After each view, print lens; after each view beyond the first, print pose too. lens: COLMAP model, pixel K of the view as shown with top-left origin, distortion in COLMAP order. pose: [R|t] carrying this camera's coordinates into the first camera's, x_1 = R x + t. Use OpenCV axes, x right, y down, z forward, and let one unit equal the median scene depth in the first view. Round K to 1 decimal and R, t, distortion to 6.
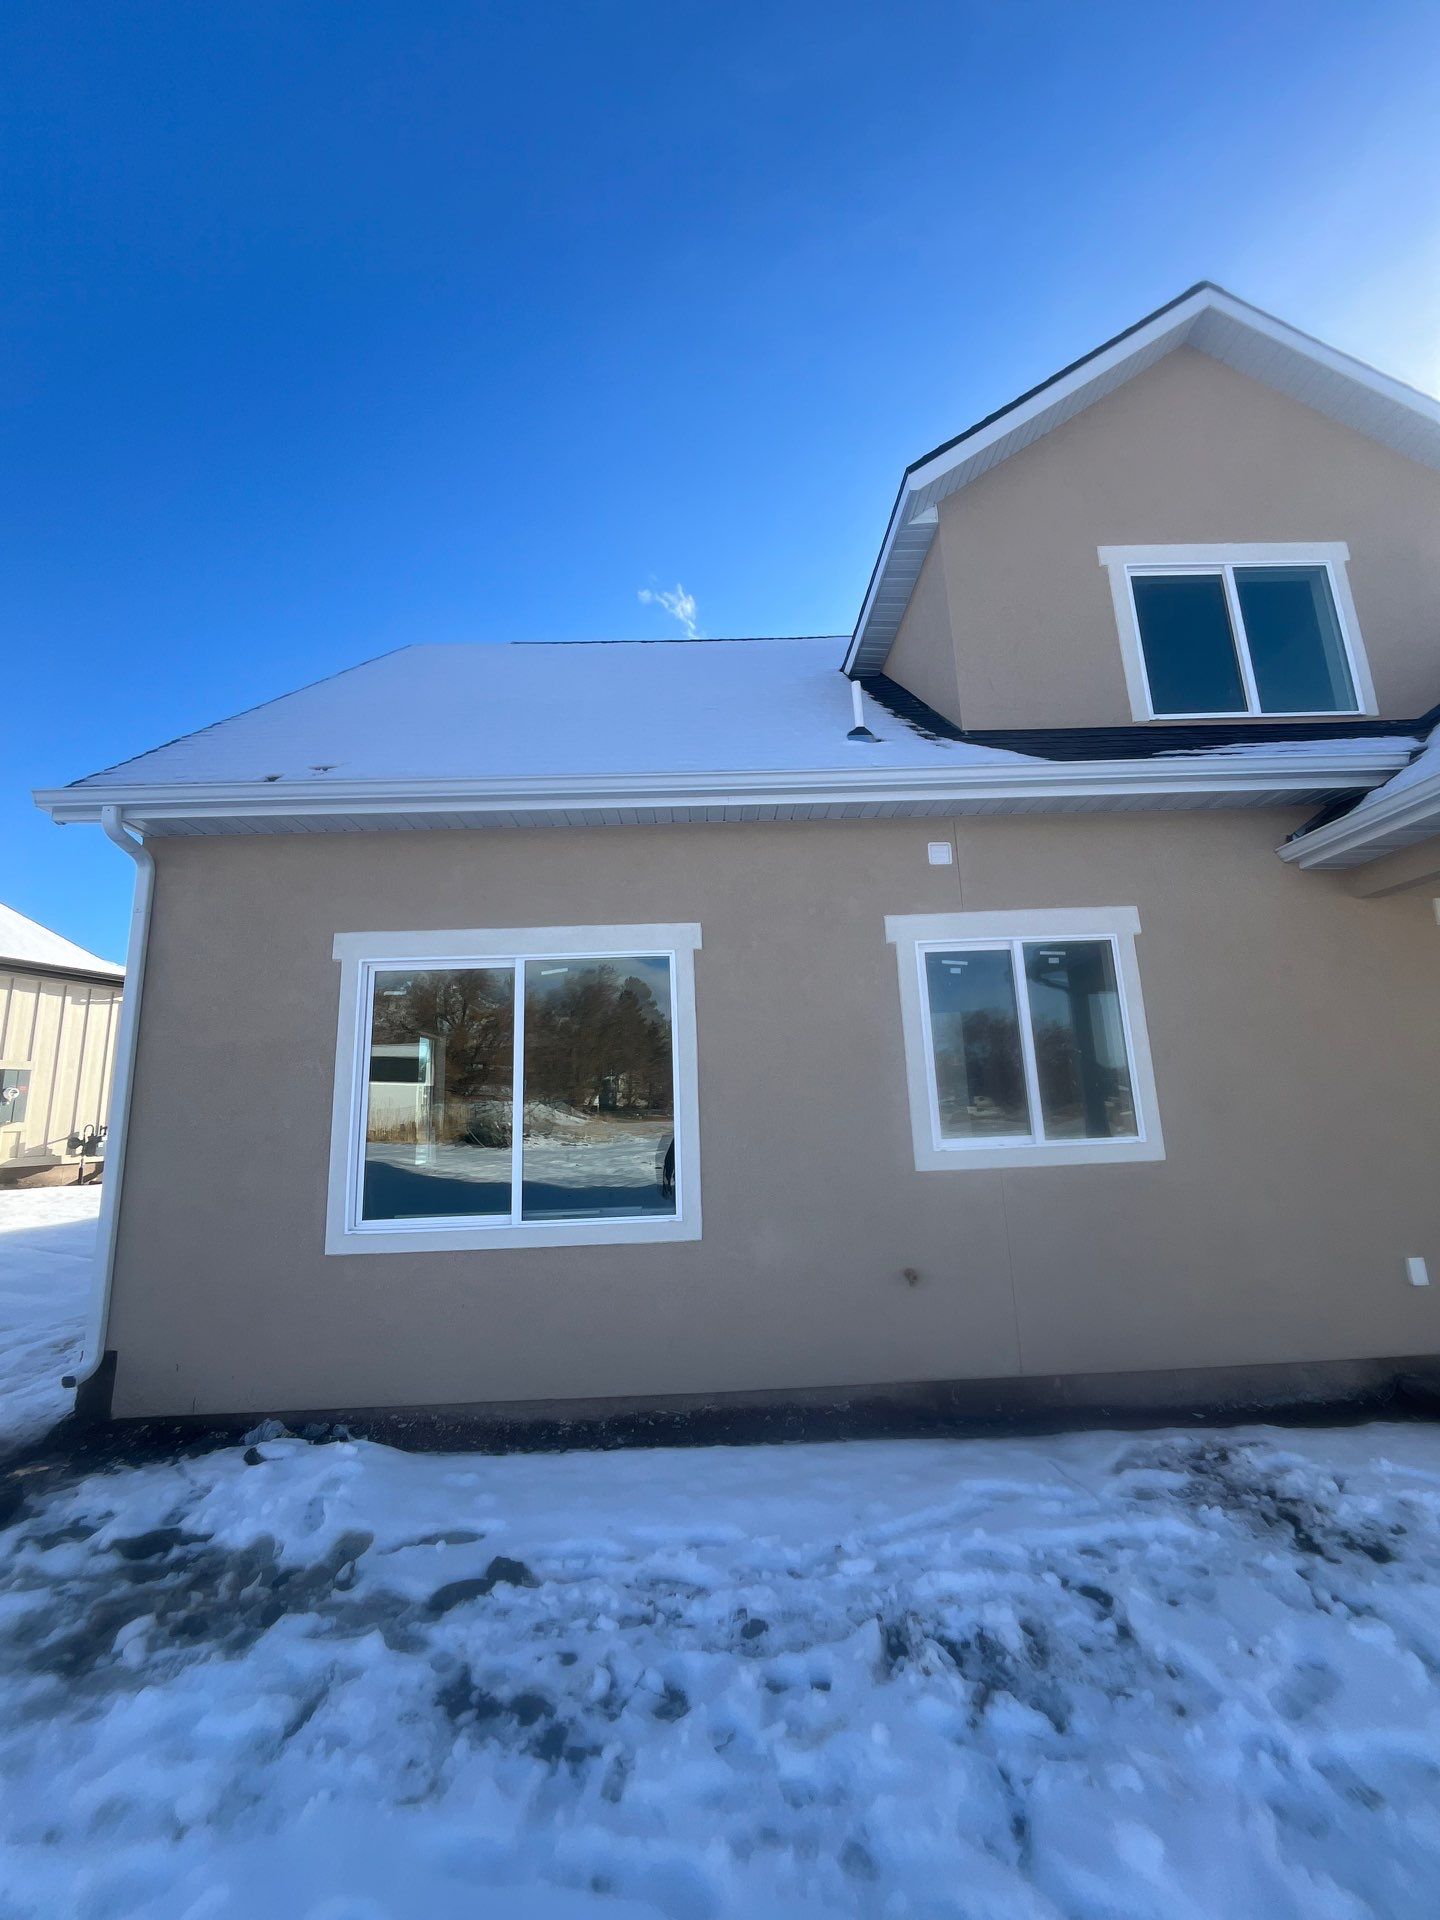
lens RADIAL K [[769.2, 0, 719.4], [0, 769.2, 963.7], [0, 0, 1]] dist [-0.002928, -0.000087]
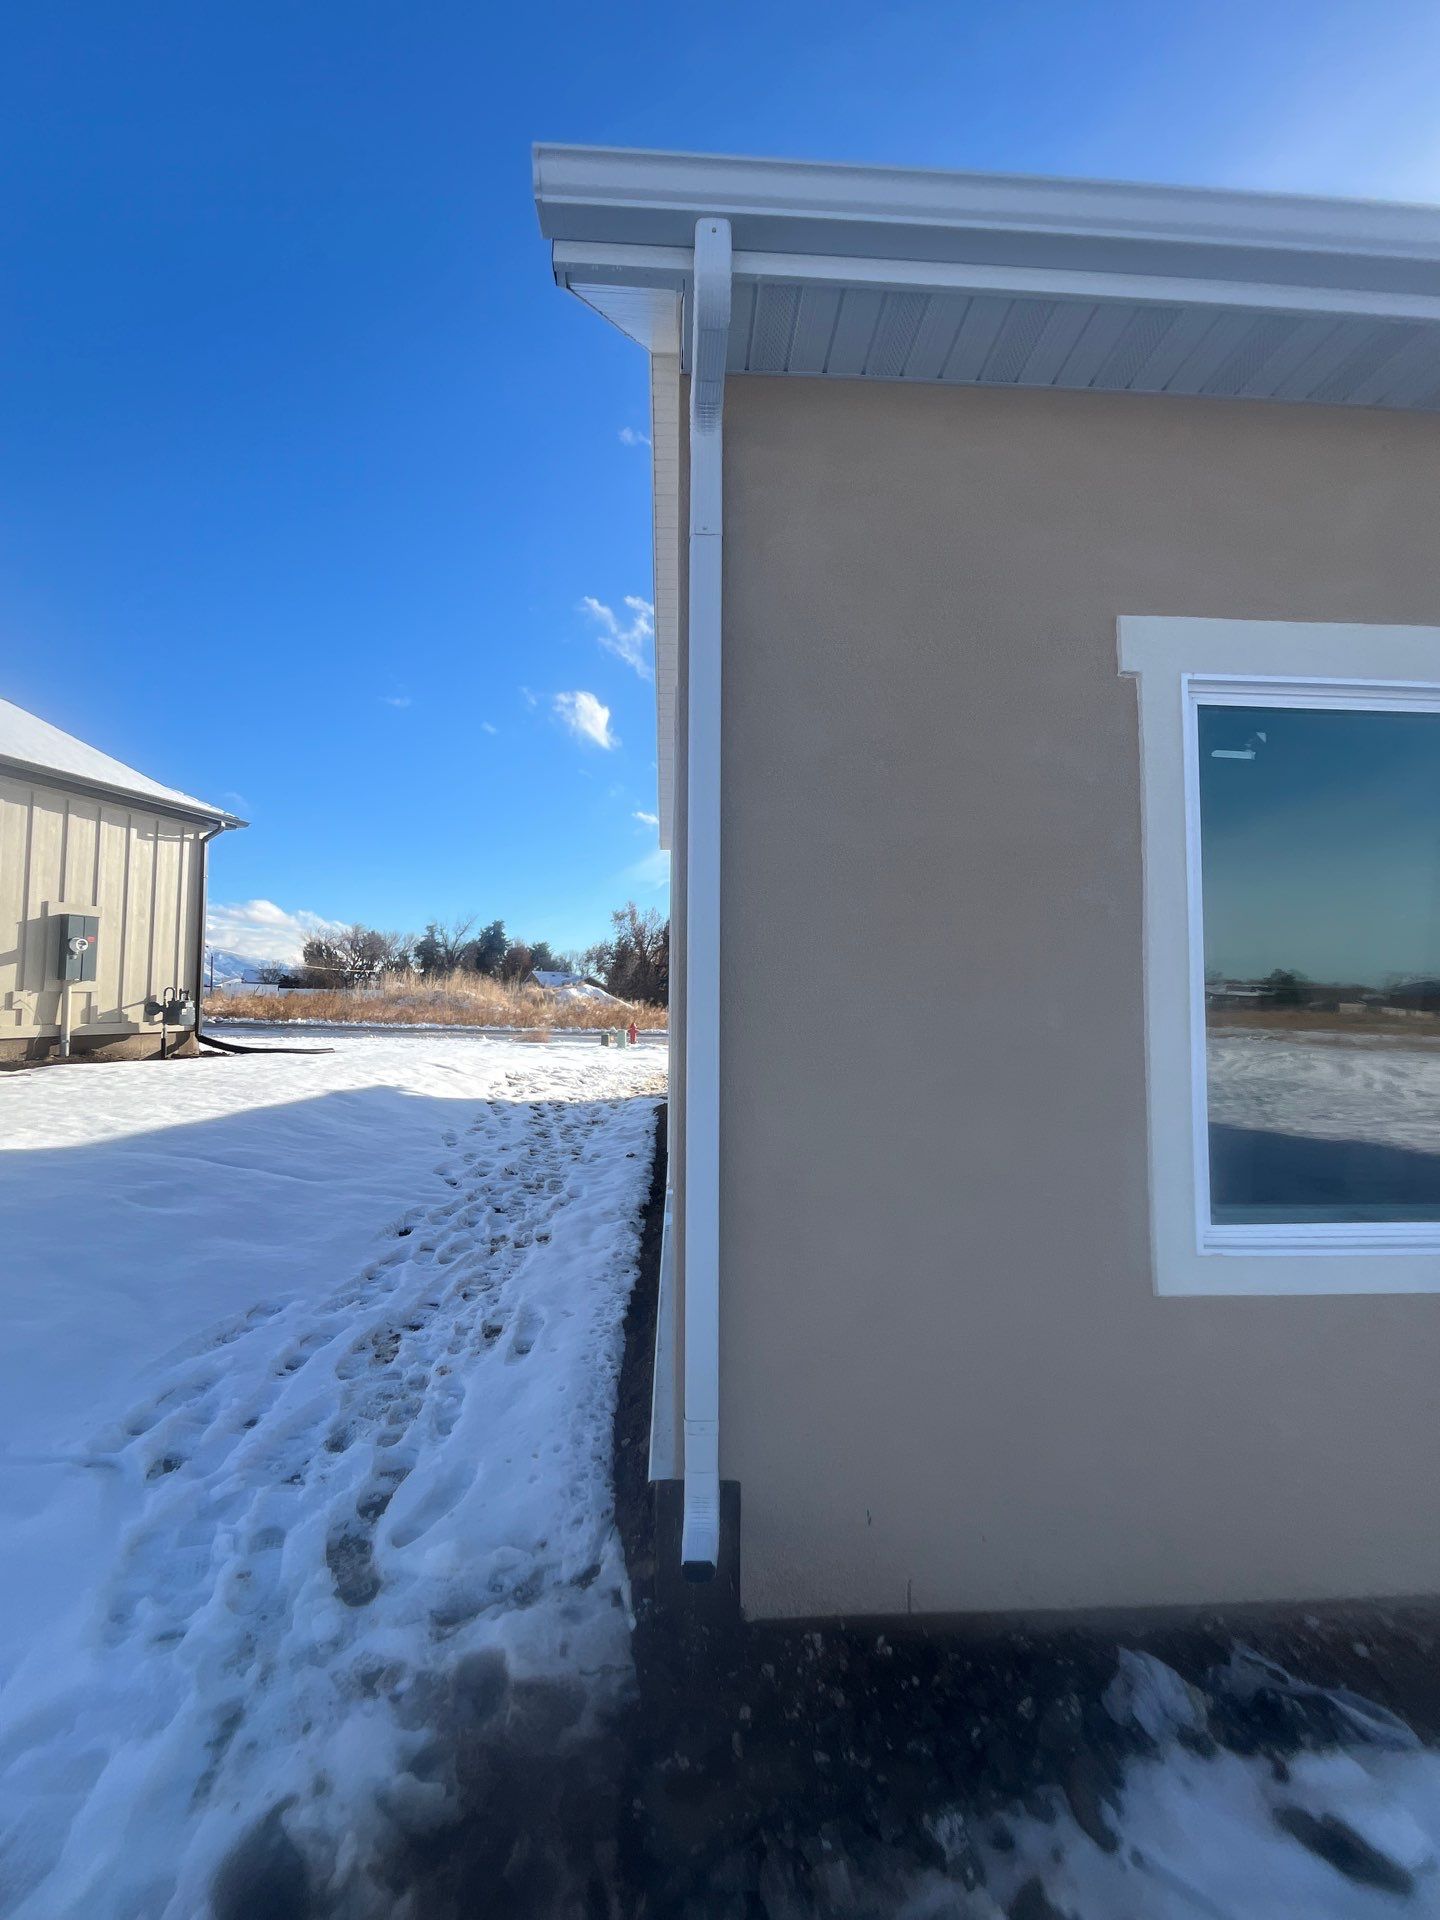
lens RADIAL K [[769.2, 0, 717.9], [0, 769.2, 962.1], [0, 0, 1]] dist [-0.002928, -0.000087]
pose [[0.998668, 0.045638, 0.024060, -0.257968], [-0.048586, 0.988808, 0.141063, 0.038881], [-0.017352, -0.142045, 0.989708, 0.181177]]
